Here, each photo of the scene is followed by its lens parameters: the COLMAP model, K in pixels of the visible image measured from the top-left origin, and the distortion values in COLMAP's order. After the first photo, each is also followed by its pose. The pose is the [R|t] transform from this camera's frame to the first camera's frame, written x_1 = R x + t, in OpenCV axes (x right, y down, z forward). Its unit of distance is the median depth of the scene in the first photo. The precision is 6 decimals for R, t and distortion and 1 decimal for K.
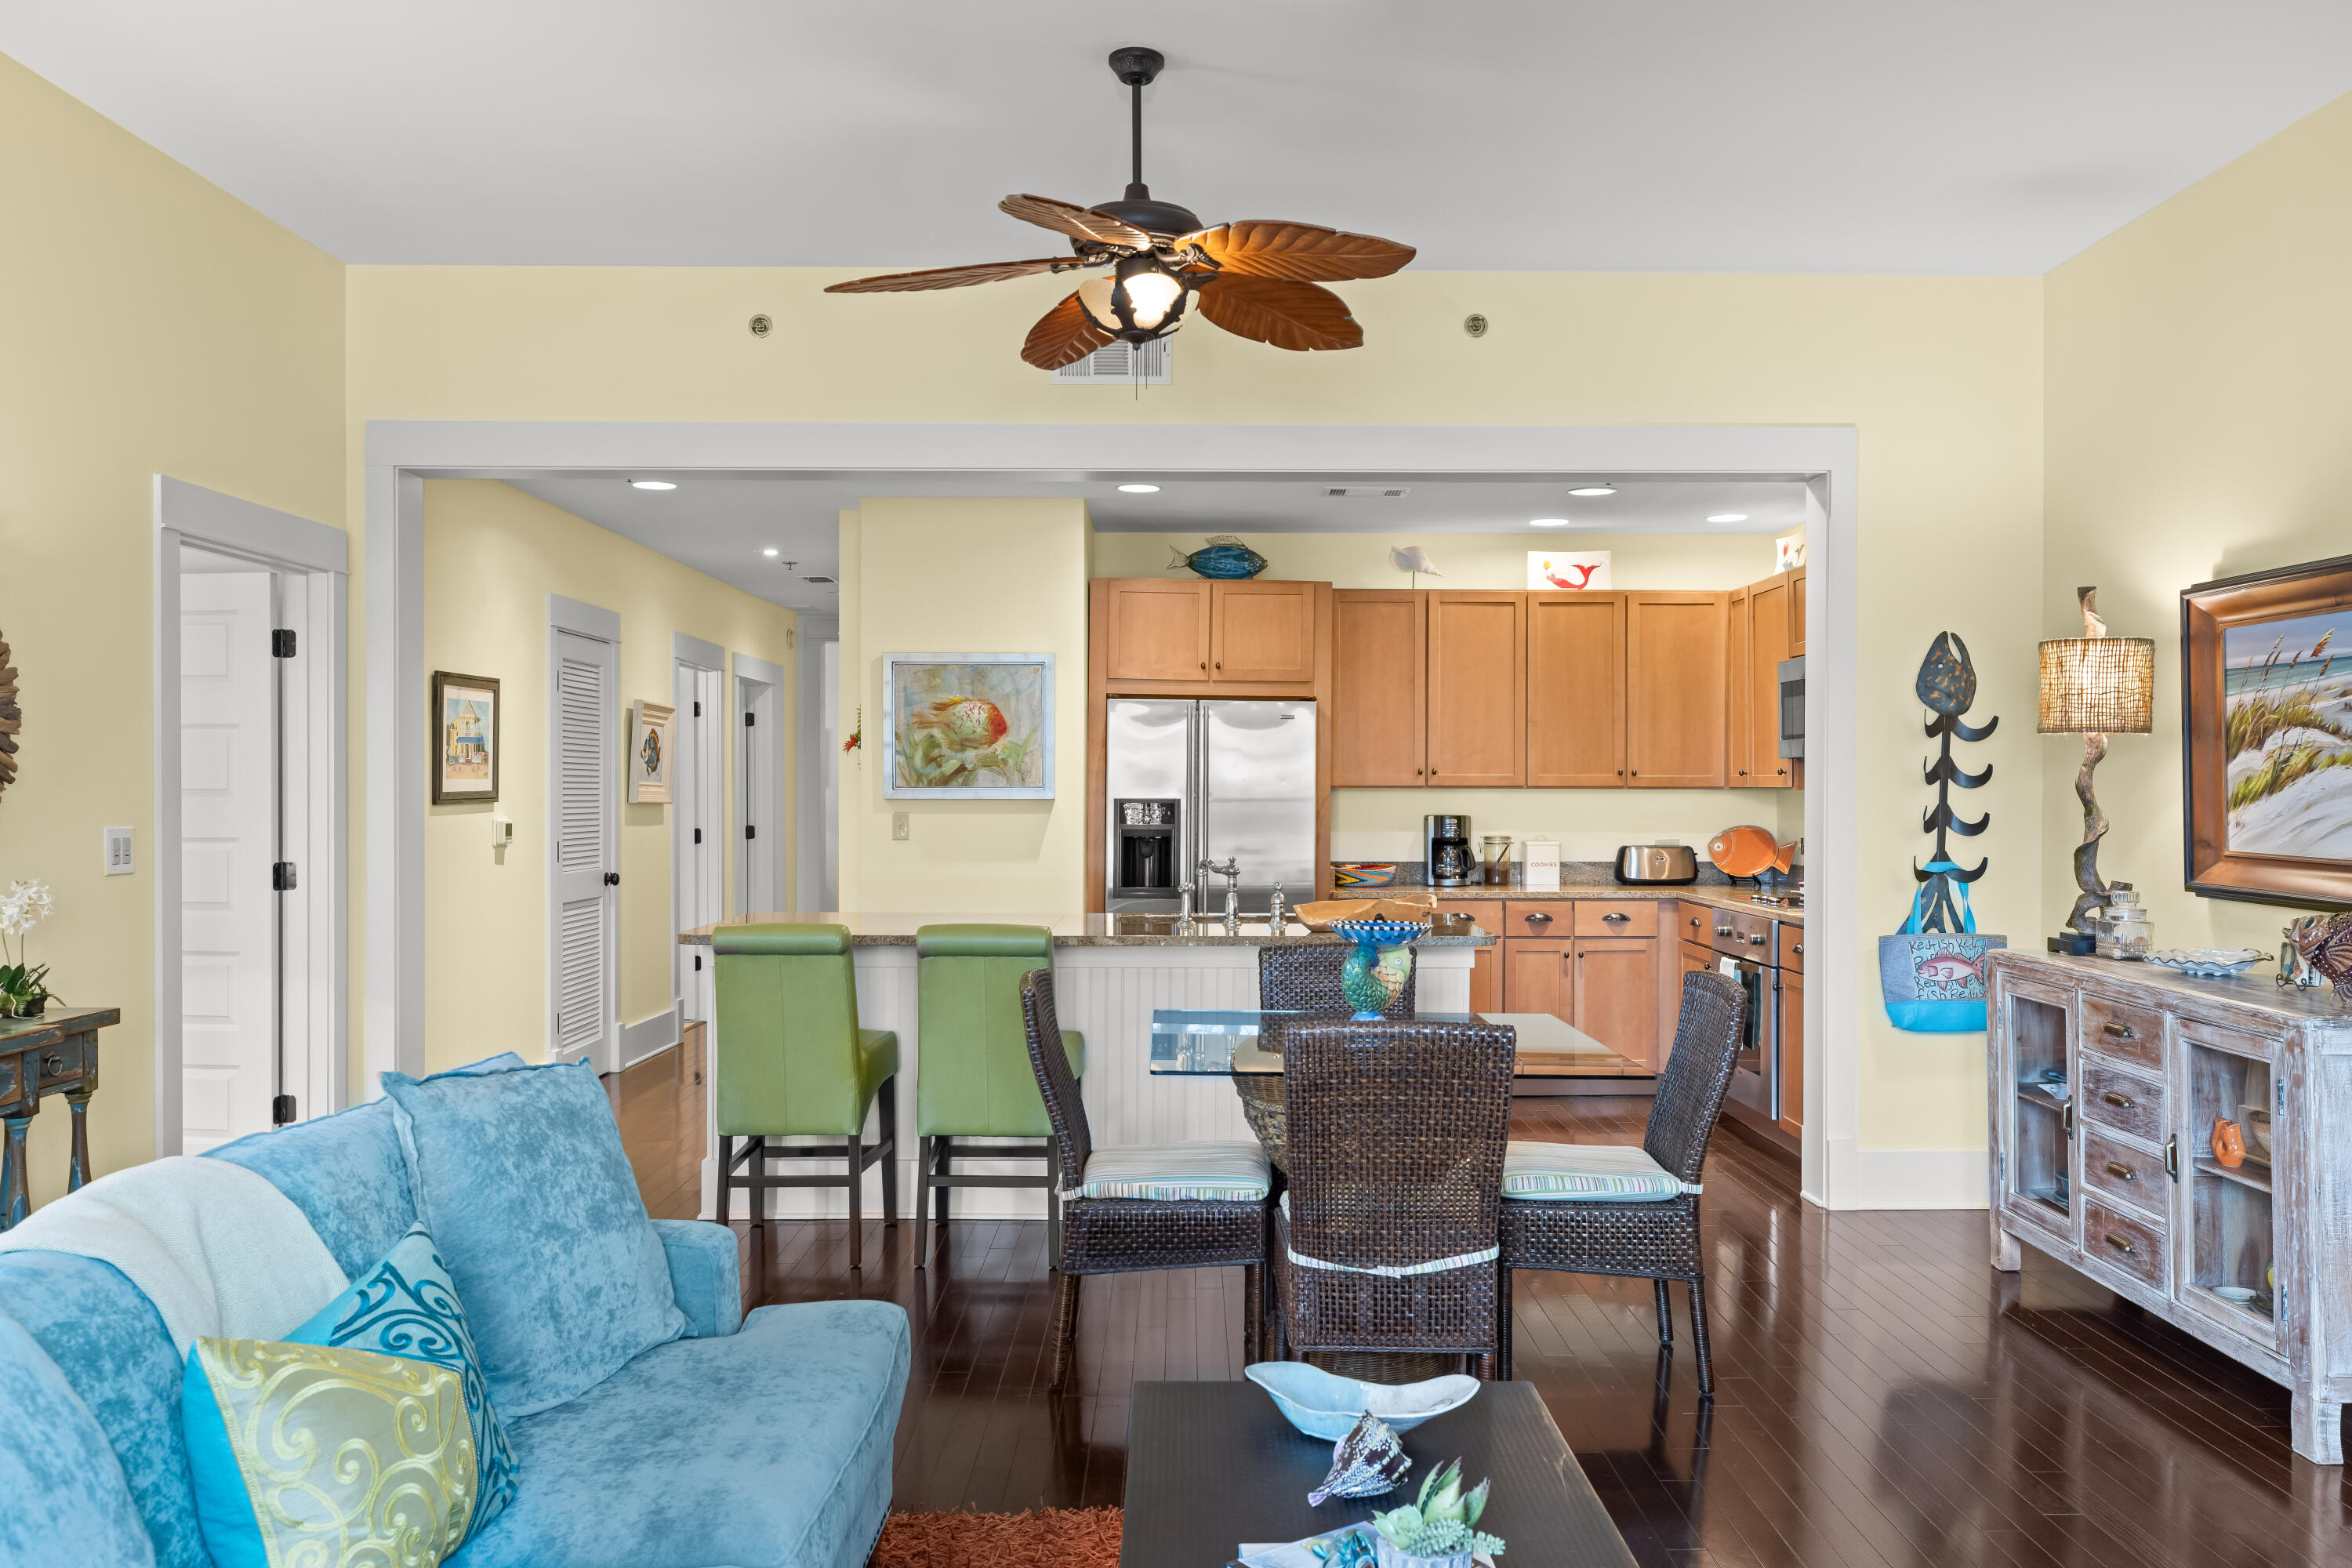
lens RADIAL K [[1799.7, 0, 1188.6], [0, 1799.7, 793.7], [0, 0, 1]] dist [-0.003653, 0.008045]
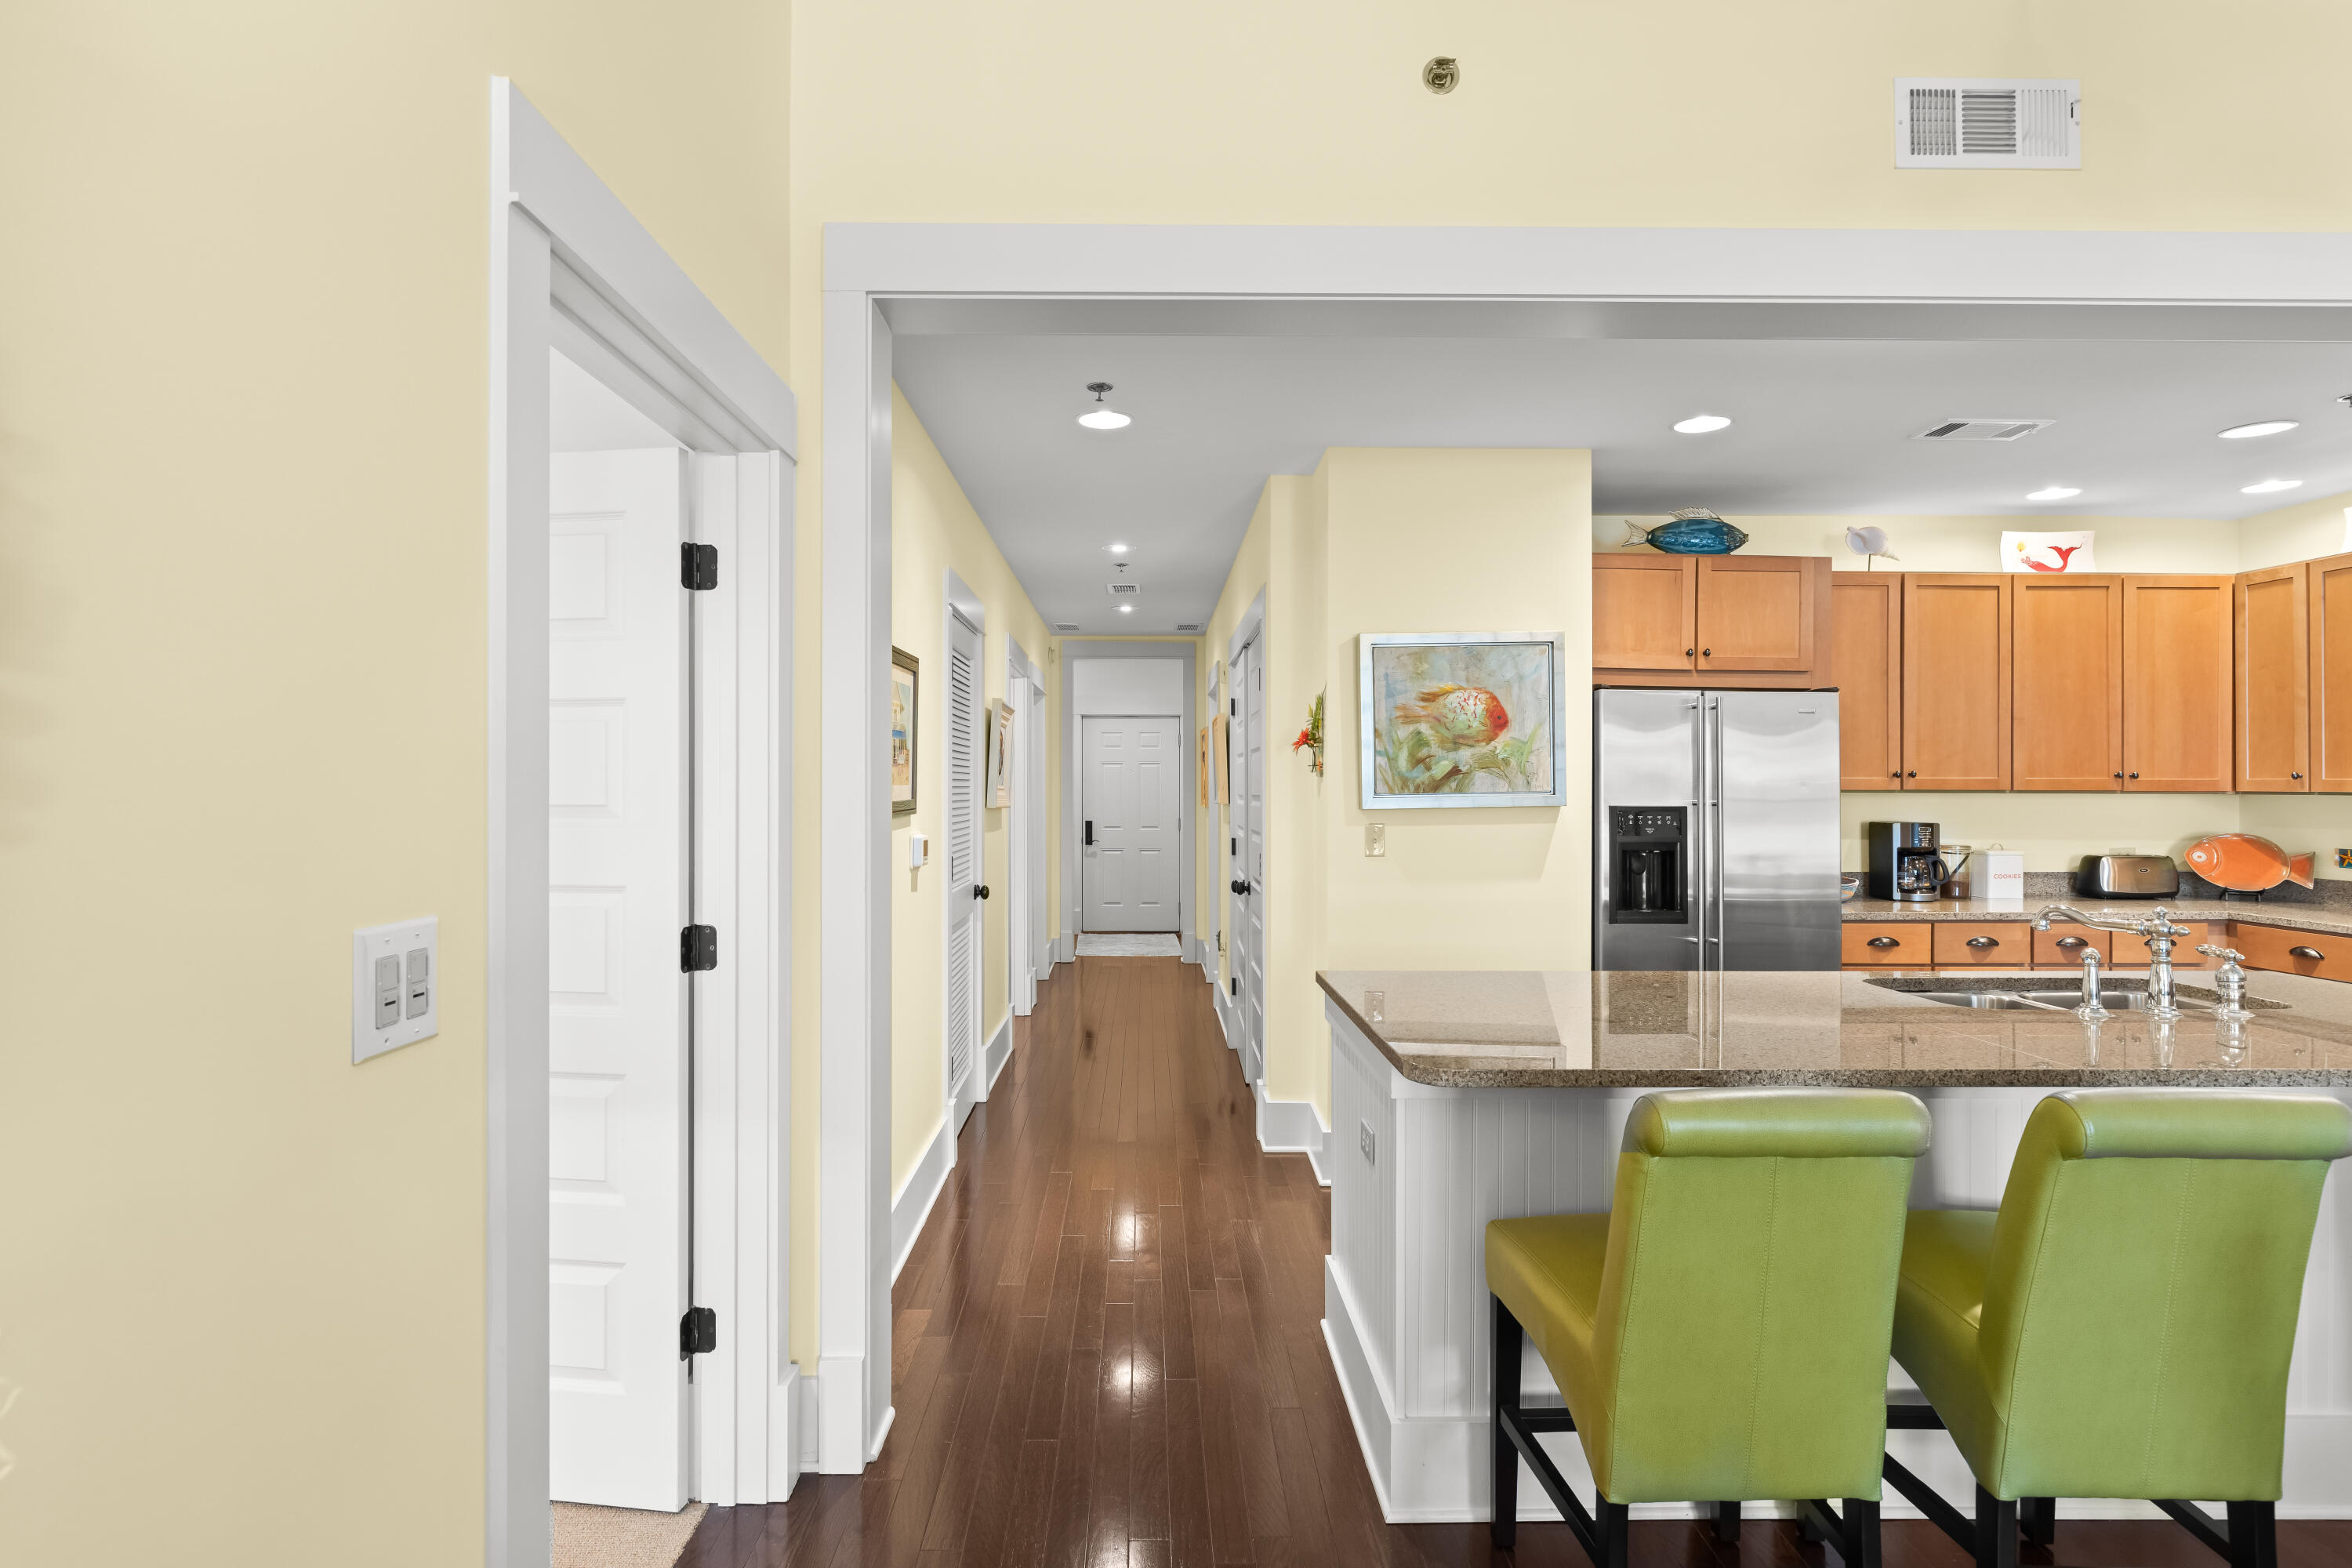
lens RADIAL K [[1166.4, 0, 1156.3], [0, 1166.4, 775.4], [0, 0, 1]] dist [0.000524, 0.001133]
pose [[0.999952, -0.000431, 0.009763, -0.280856], [0.000526, 0.999952, -0.009759, -0.007118], [-0.009758, 0.009764, 0.999905, 0.482110]]
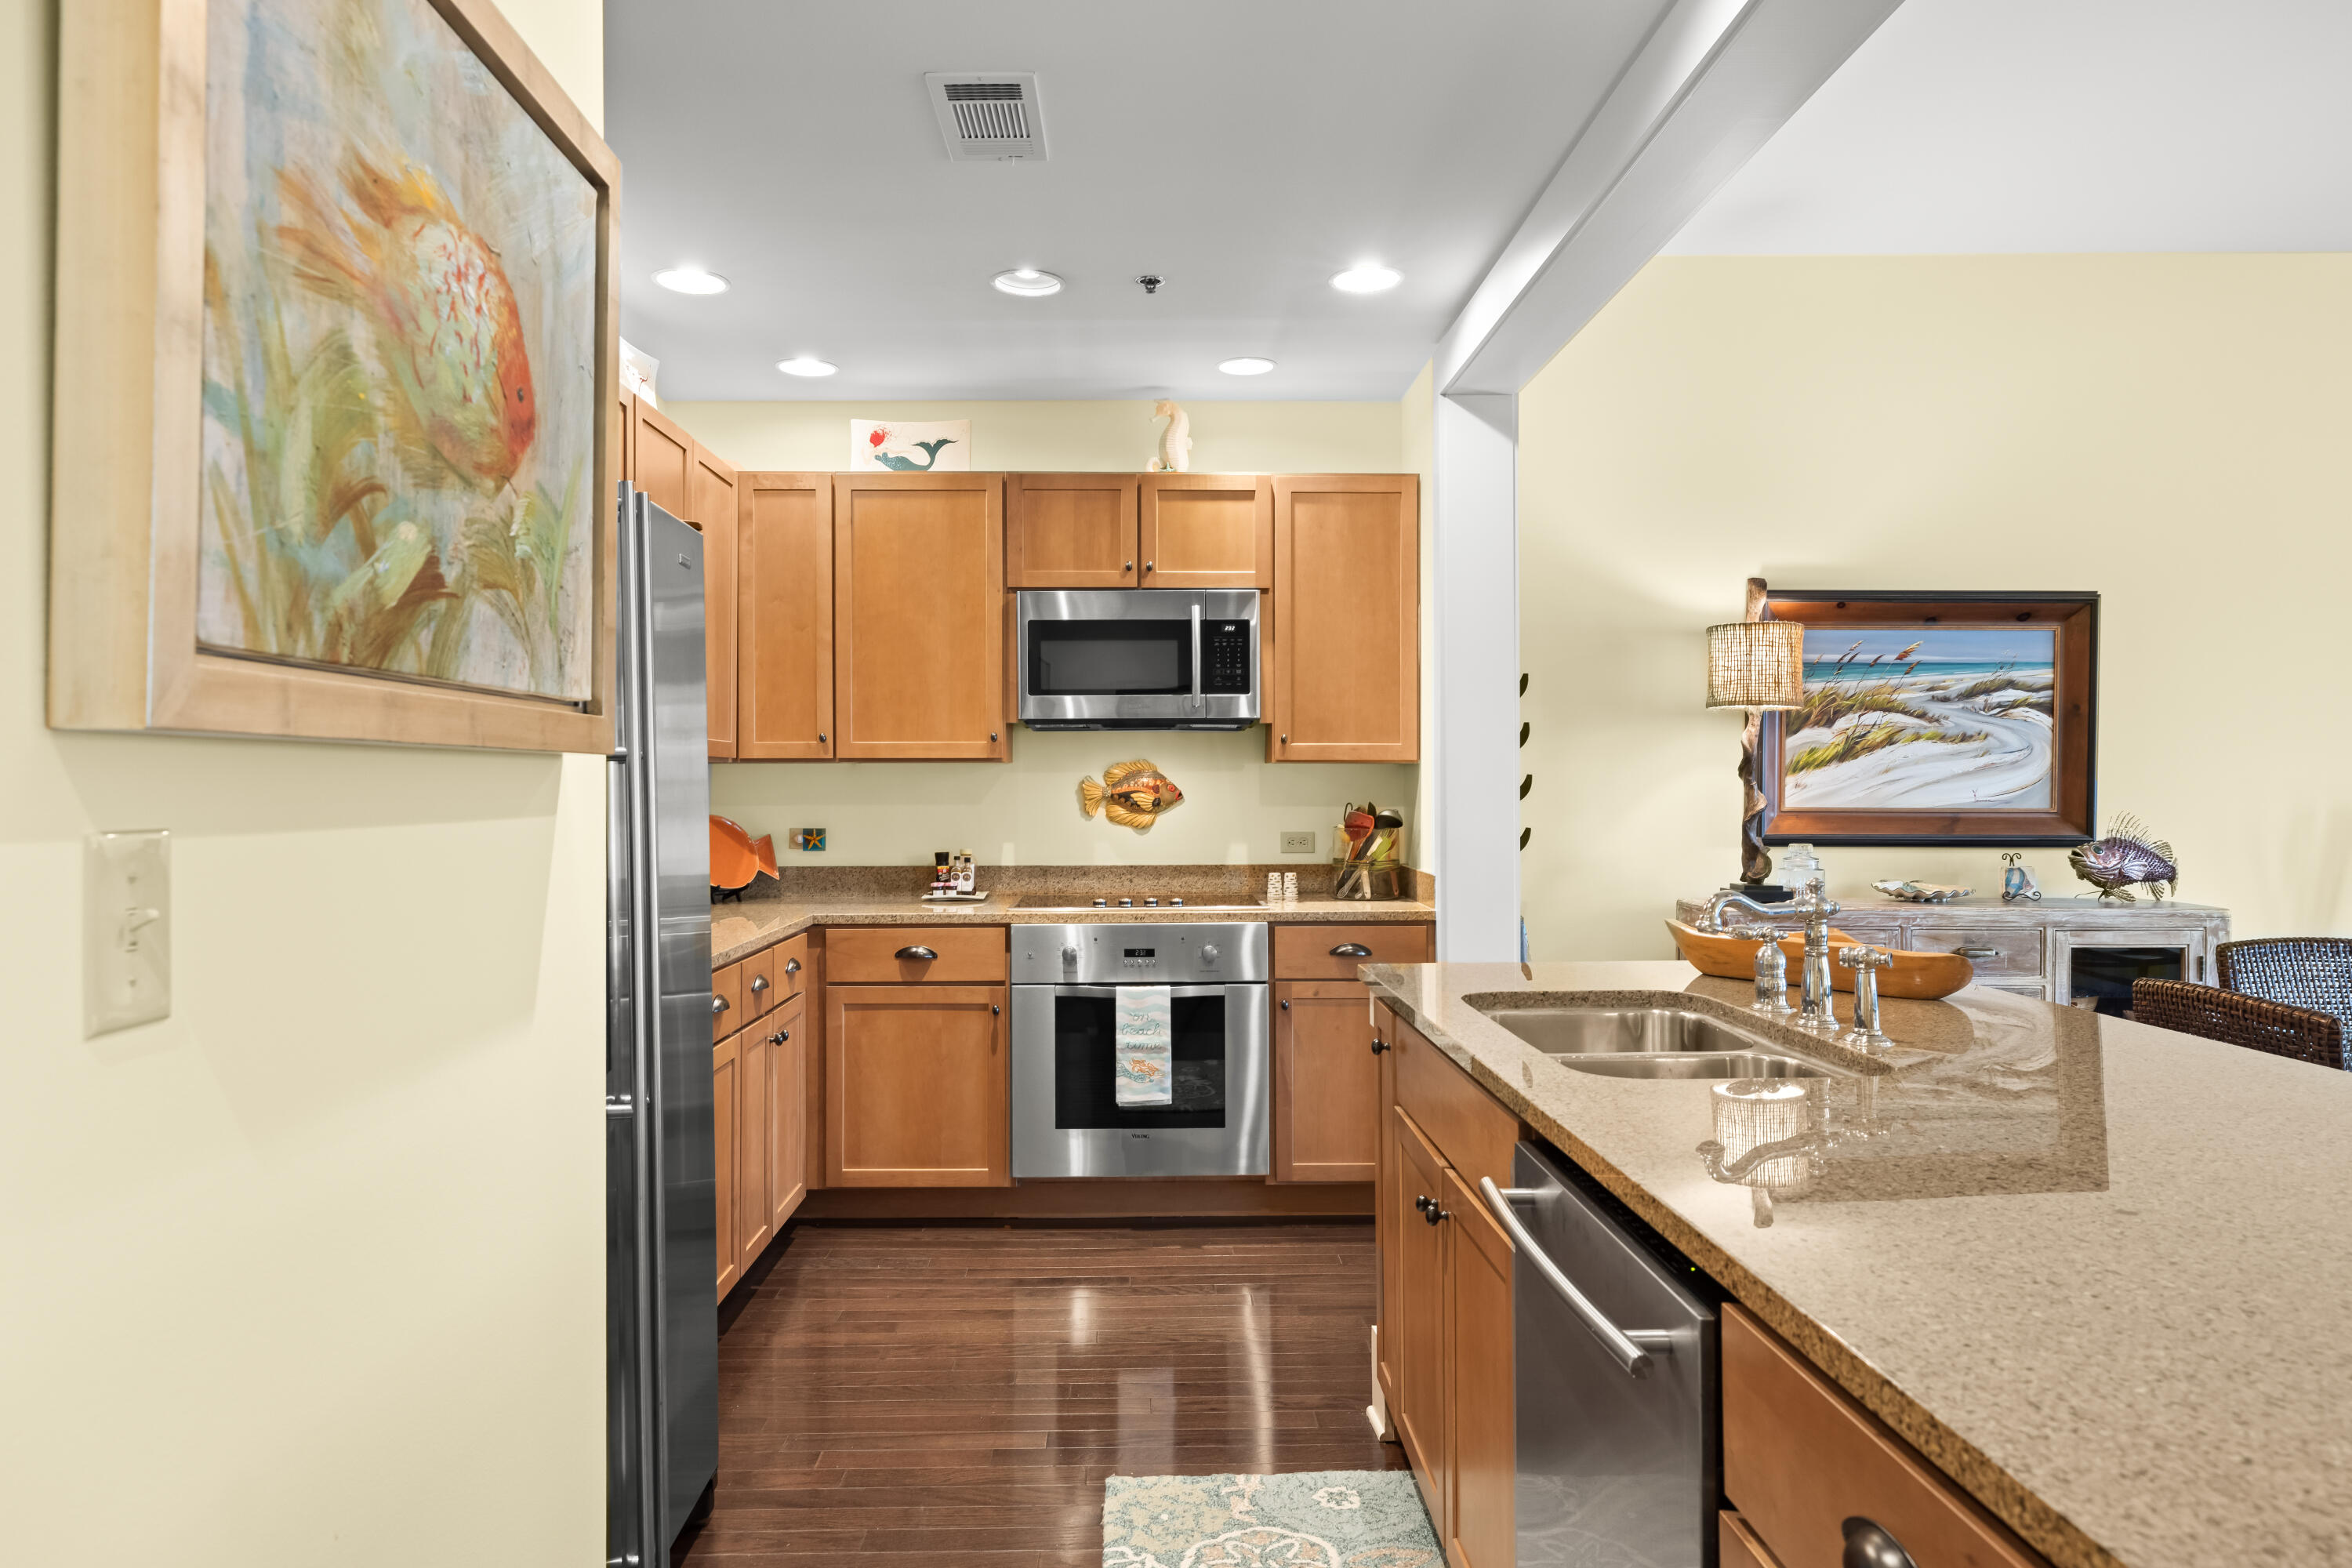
lens RADIAL K [[1444.0, 0, 1149.5], [0, 1444.0, 786.4], [0, 0, 1]] dist [0.007571, -0.000975]
pose [[-0.006106, -0.002174, 0.999979, -0.285537], [0.007323, 0.999971, 0.002218, 0.007792], [-0.999955, 0.007337, -0.006090, 0.969052]]
